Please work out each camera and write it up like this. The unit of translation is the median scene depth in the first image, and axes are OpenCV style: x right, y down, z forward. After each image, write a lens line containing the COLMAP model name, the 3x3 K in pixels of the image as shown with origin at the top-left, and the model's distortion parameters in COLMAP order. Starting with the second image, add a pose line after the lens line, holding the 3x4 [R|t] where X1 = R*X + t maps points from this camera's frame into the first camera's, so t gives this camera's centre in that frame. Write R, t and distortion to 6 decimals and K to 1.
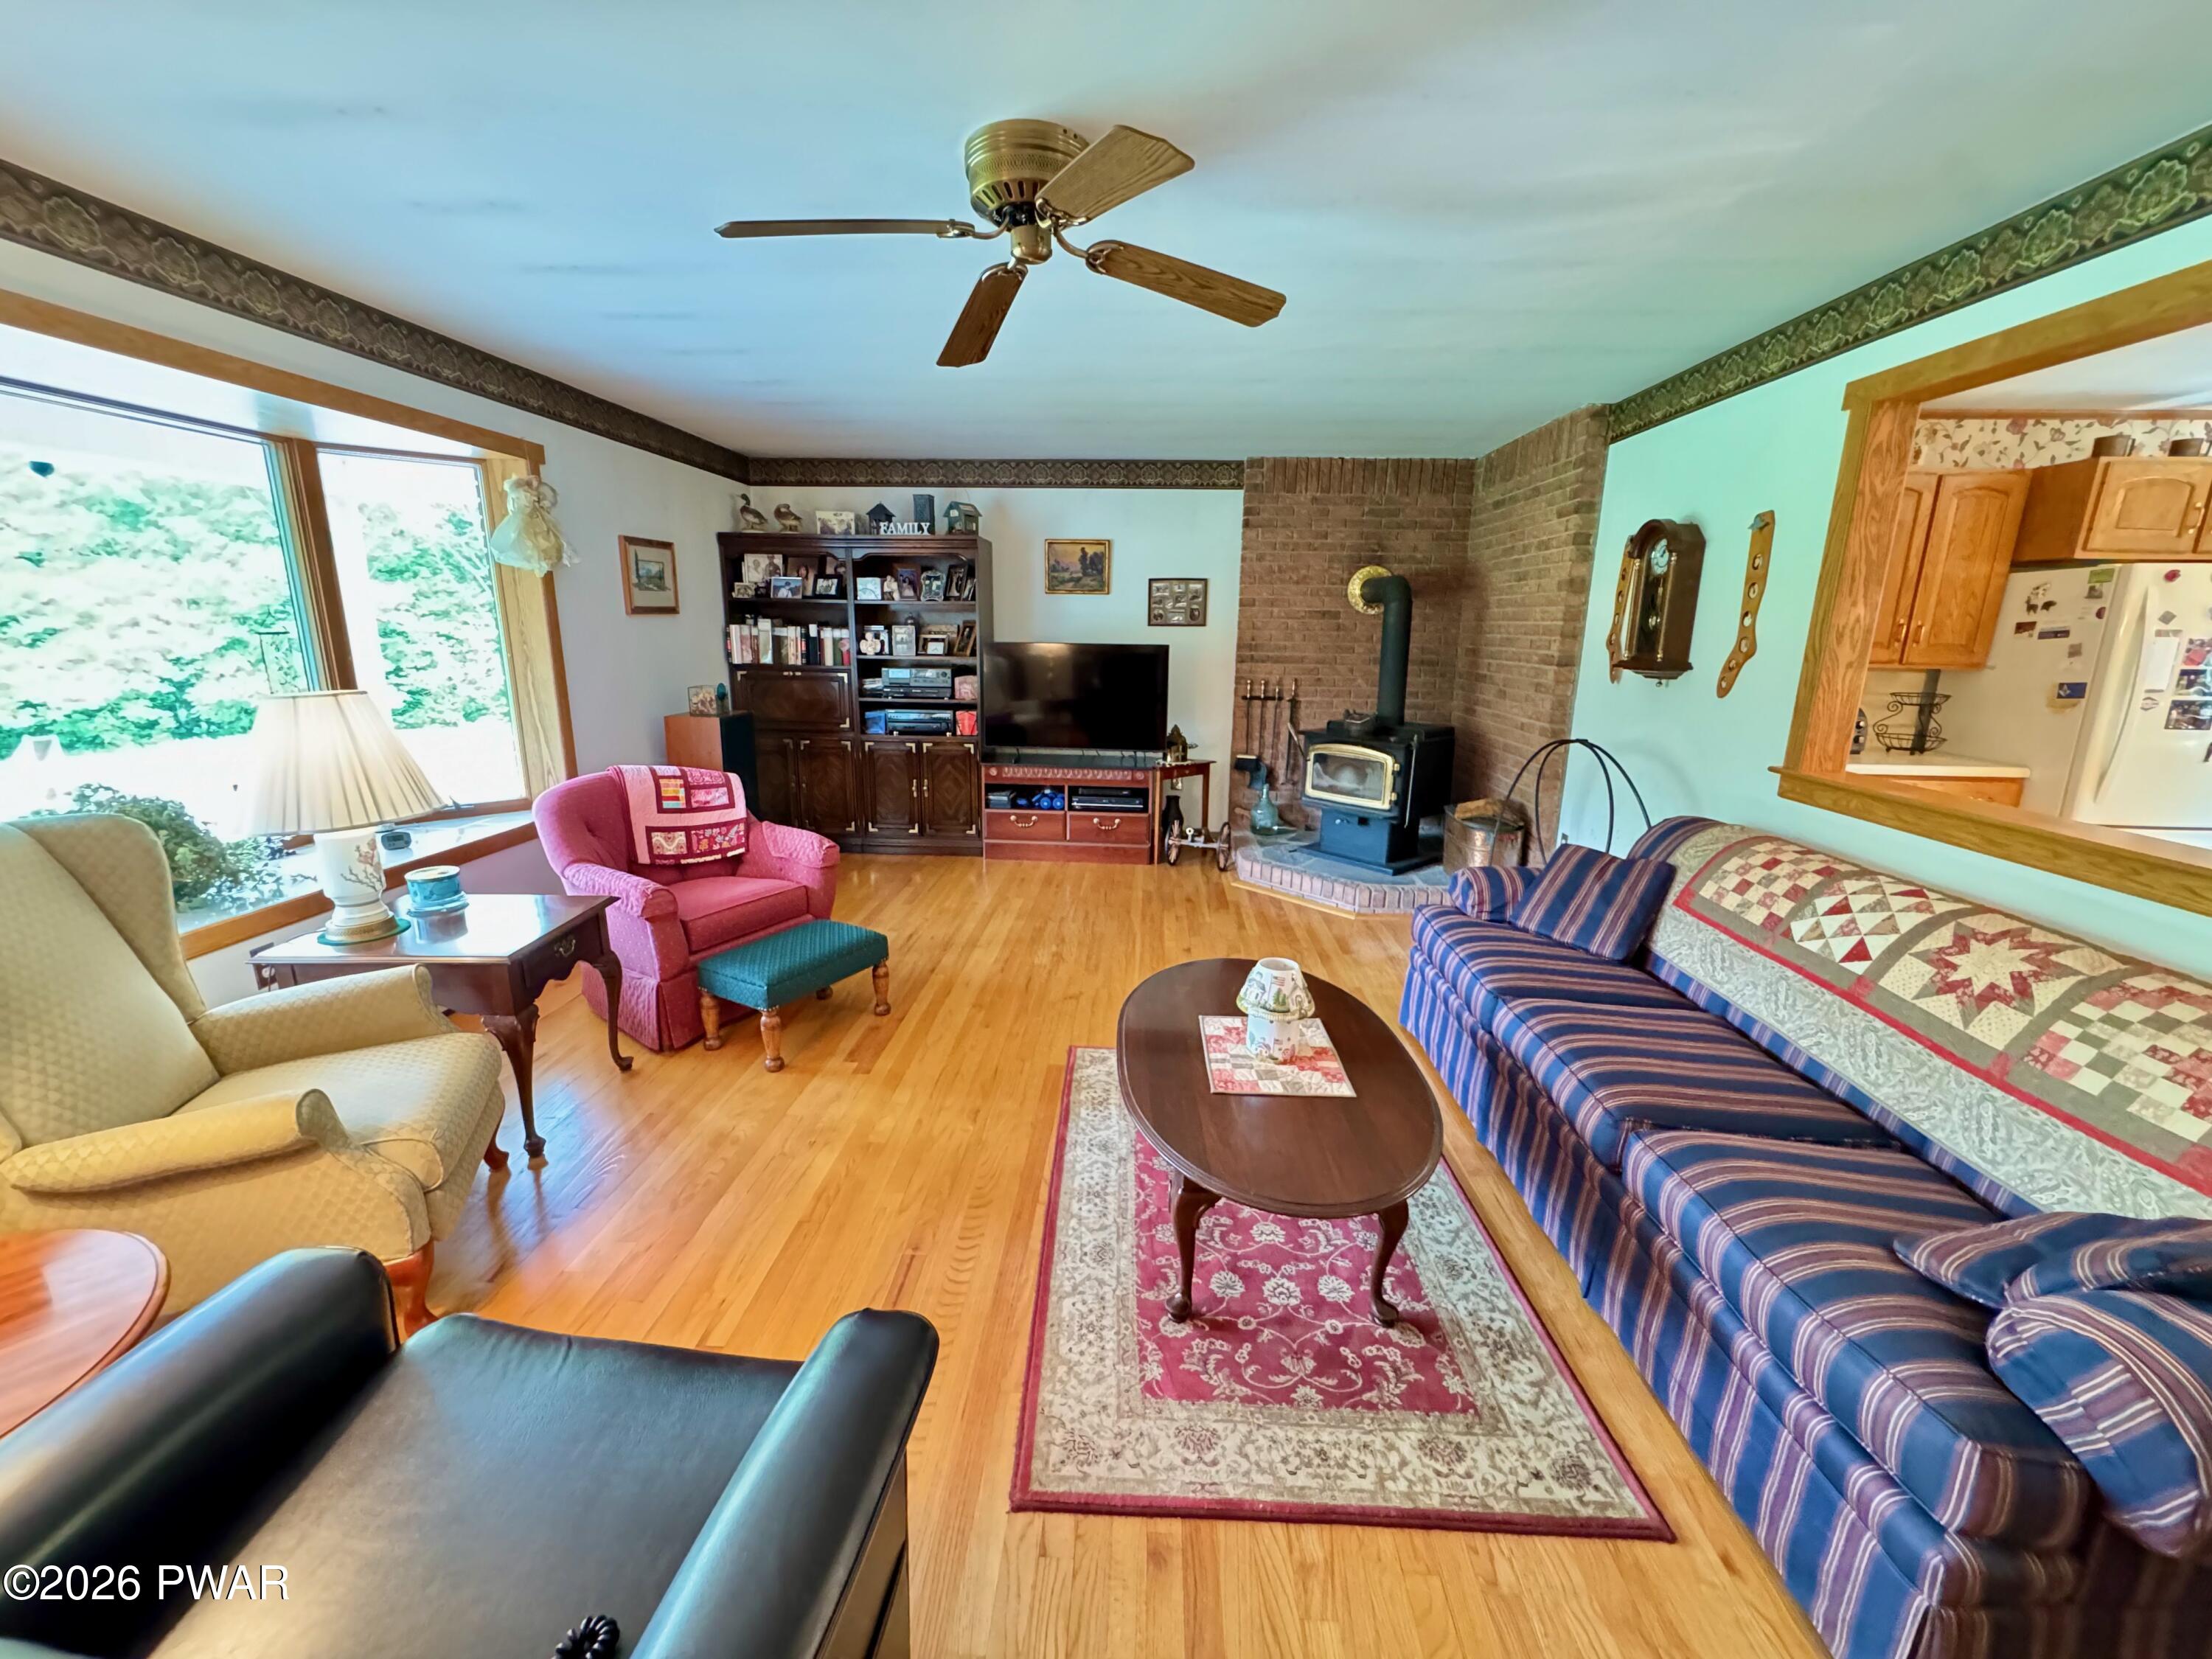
lens RADIAL K [[886.5, 0, 1107.0], [0, 886.5, 826.9], [0, 0, 1]] dist [-0.003685, 0.000258]
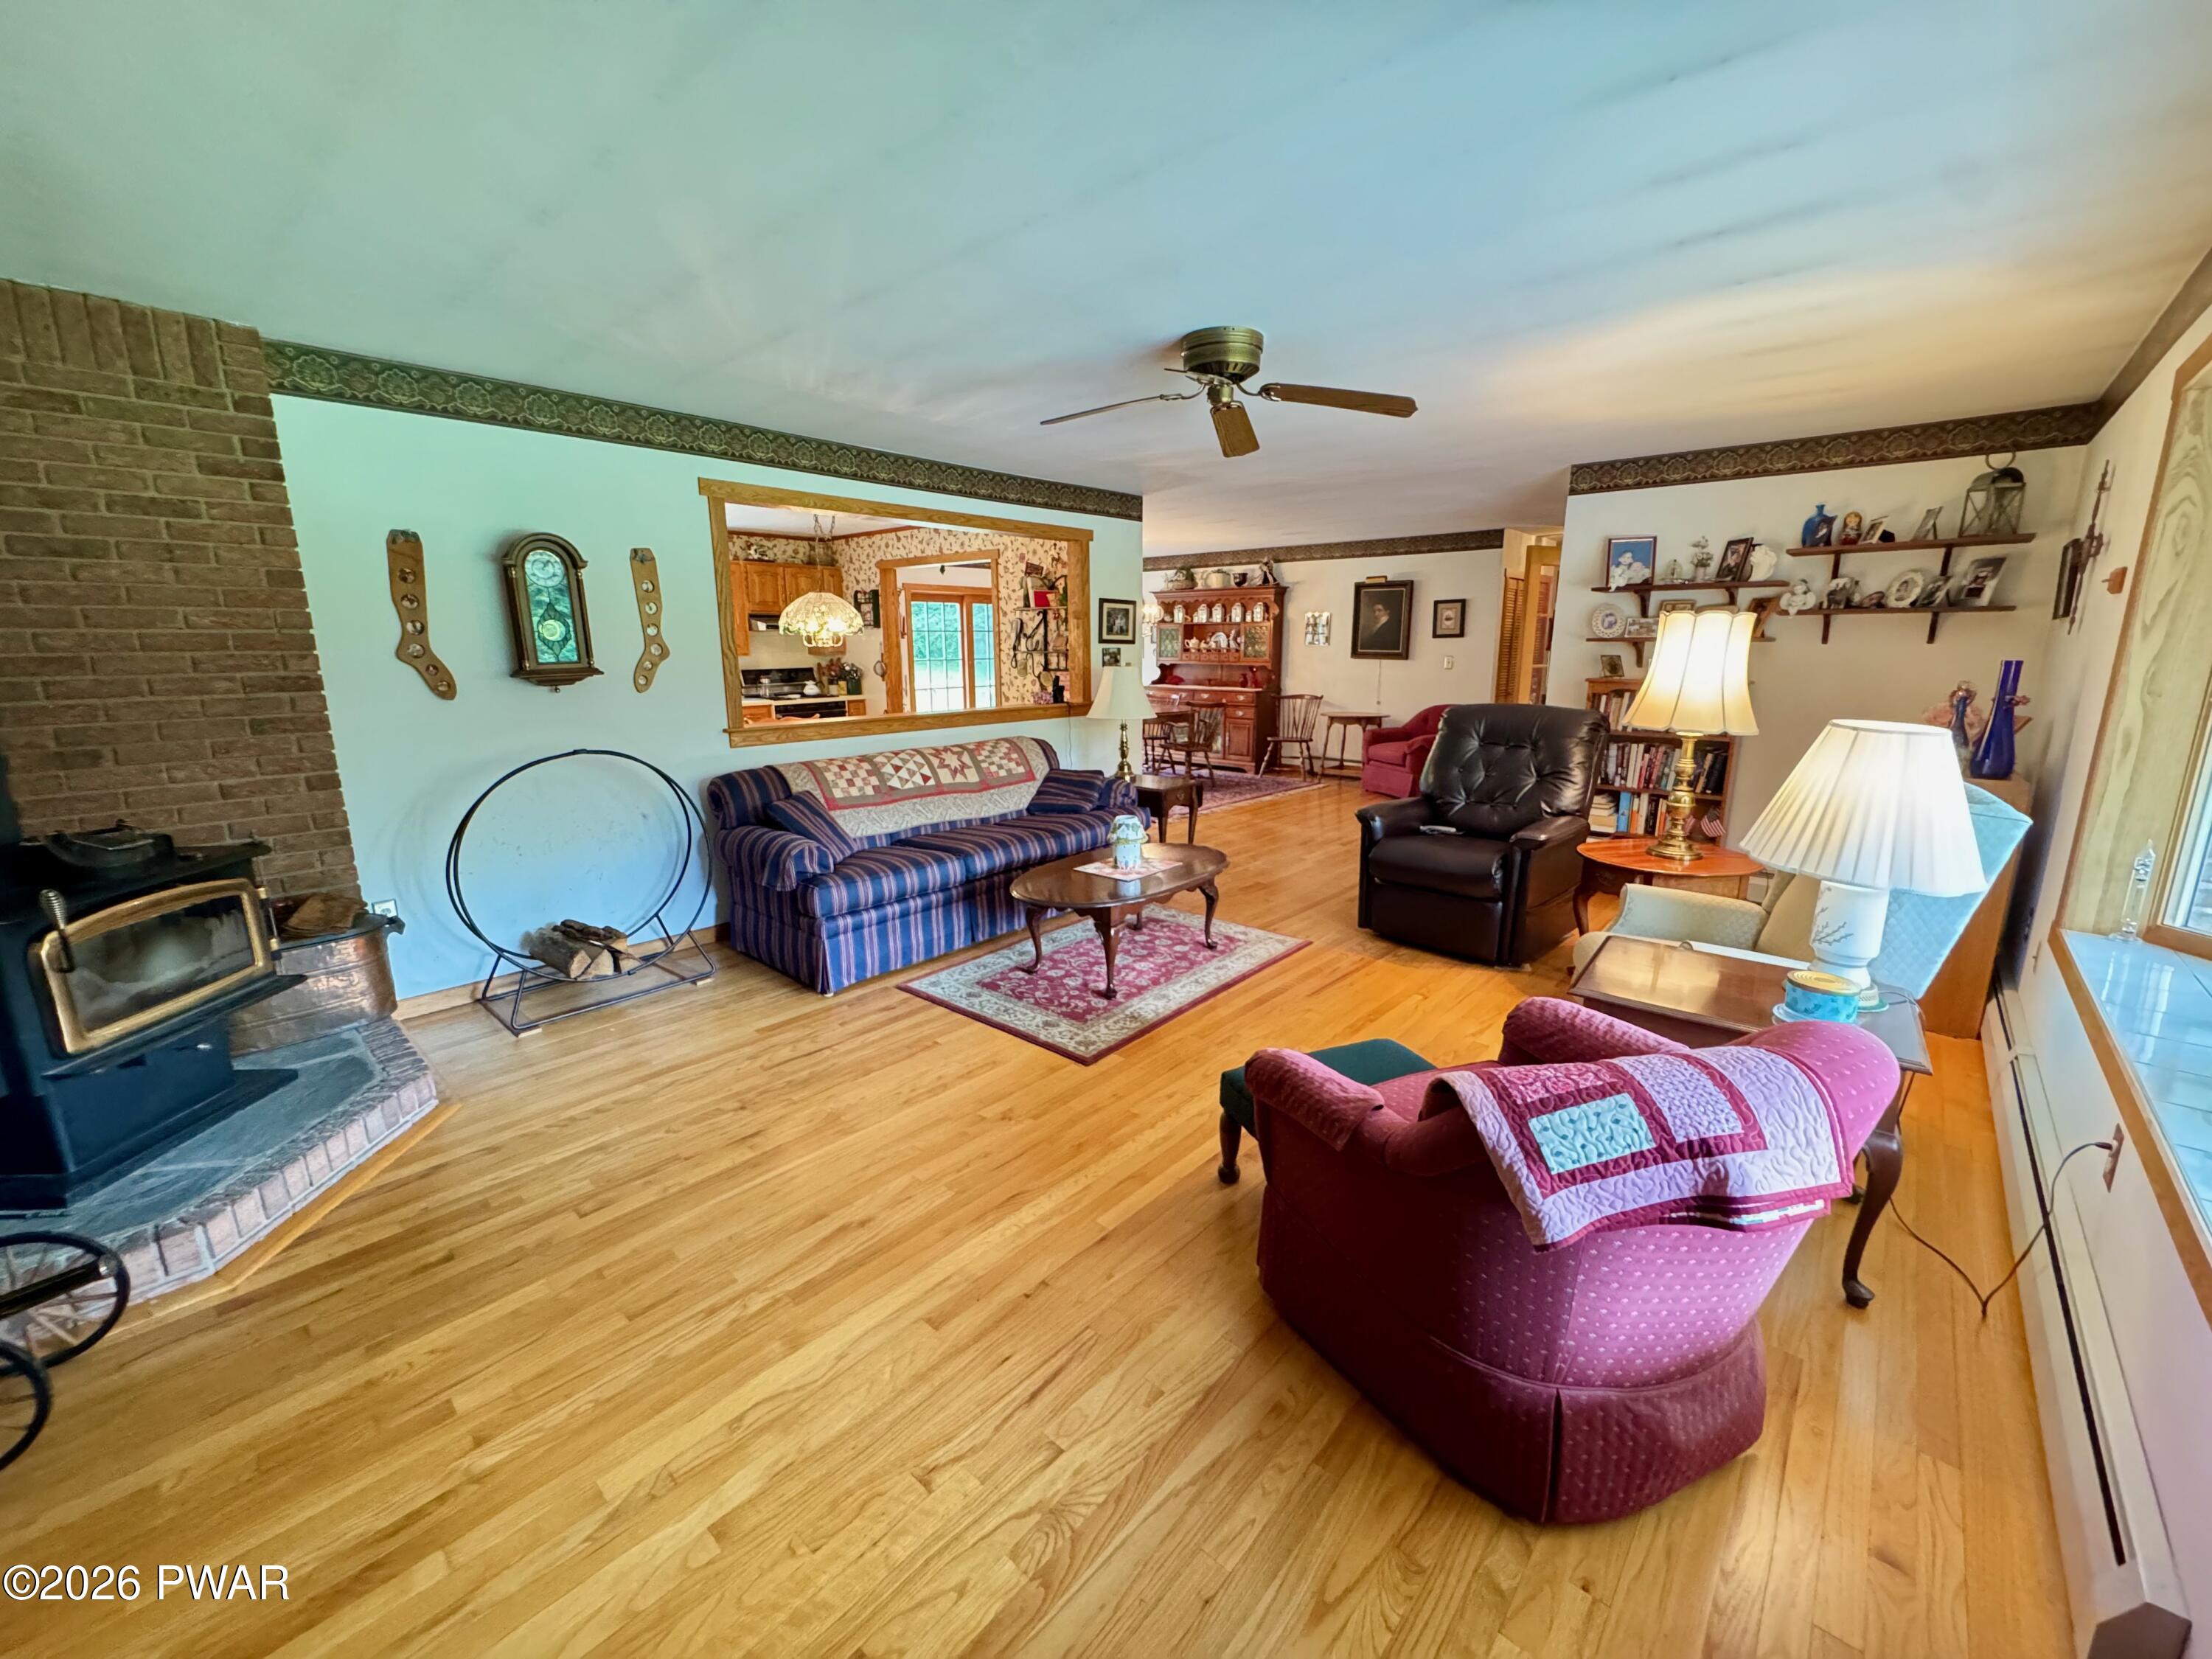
lens RADIAL K [[886.5, 0, 1101.7], [0, 886.5, 828.4], [0, 0, 1]] dist [-0.003685, 0.000258]
pose [[-0.775543, -0.142317, 0.615044, -0.360394], [0.134223, 0.914809, 0.380931, -0.212419], [-0.616861, 0.377982, -0.690372, 0.907907]]
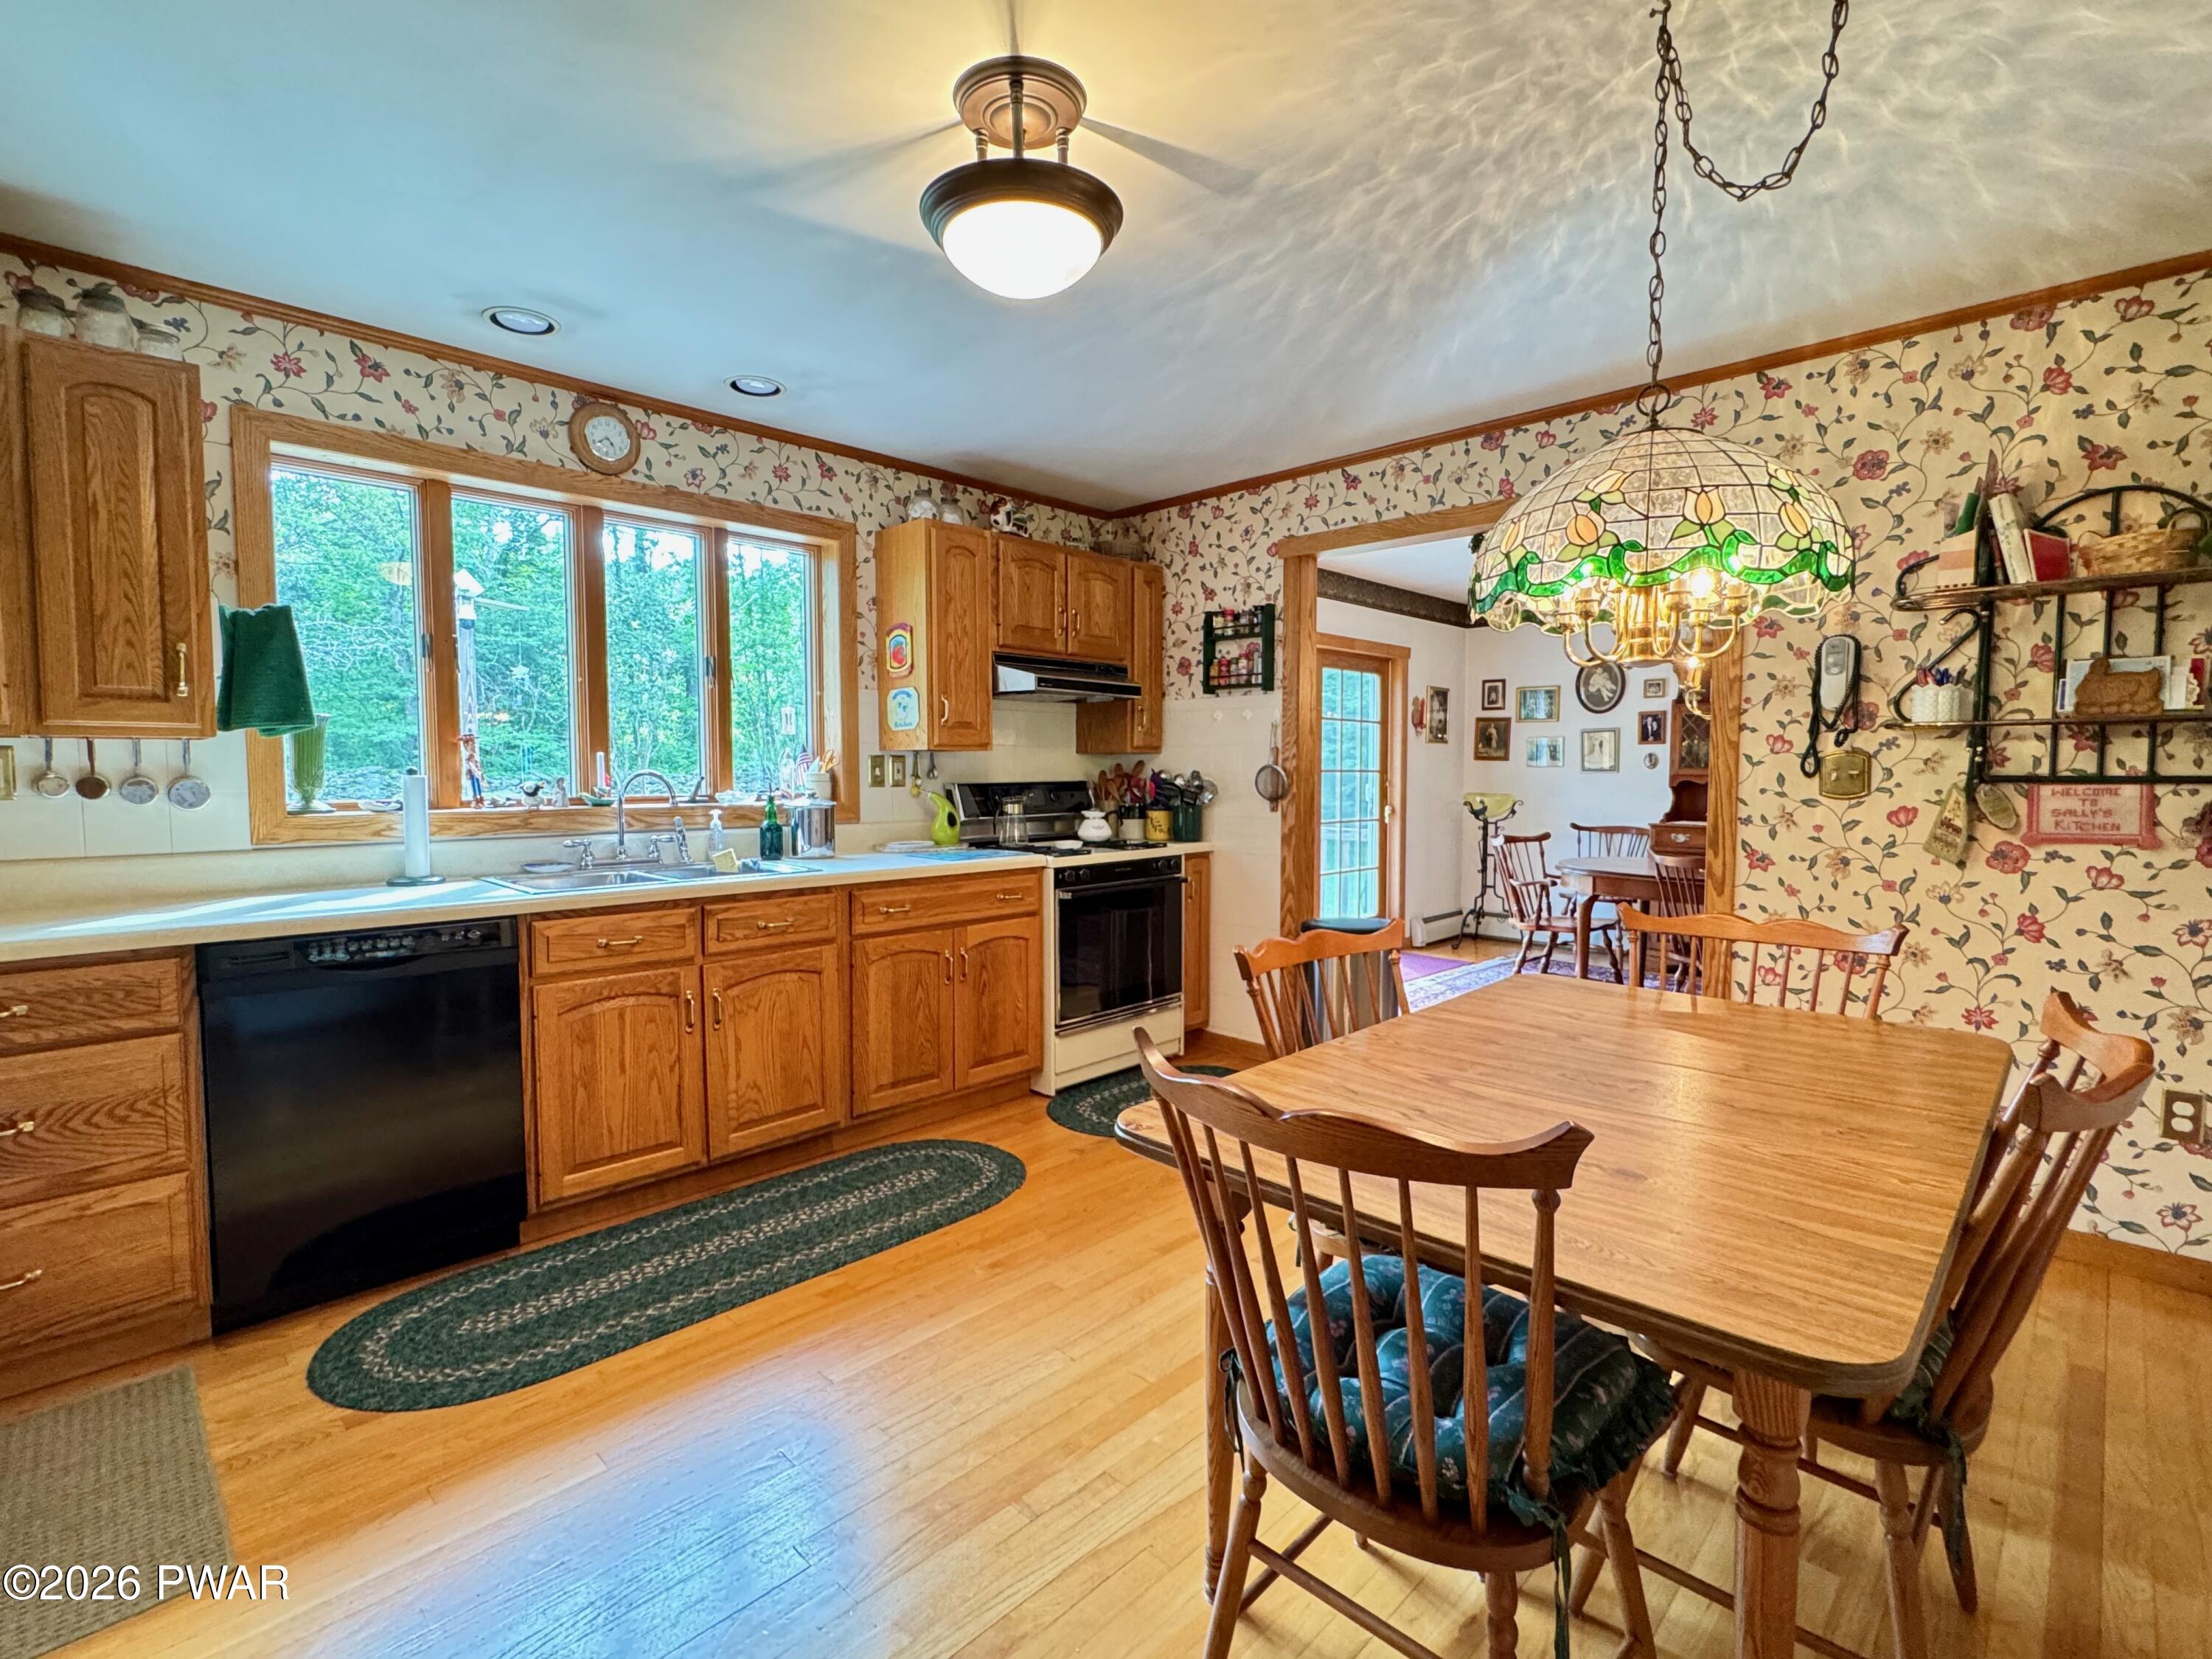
lens RADIAL K [[1039.1, 0, 1103.2], [0, 1039.1, 828.0], [0, 0, 1]] dist [0.001728, -0.000051]
pose [[-0.747042, -0.053722, 0.662603, 0.523513], [0.138796, 0.962158, 0.234493, -0.095859], [-0.650126, 0.267142, -0.711316, 0.615433]]
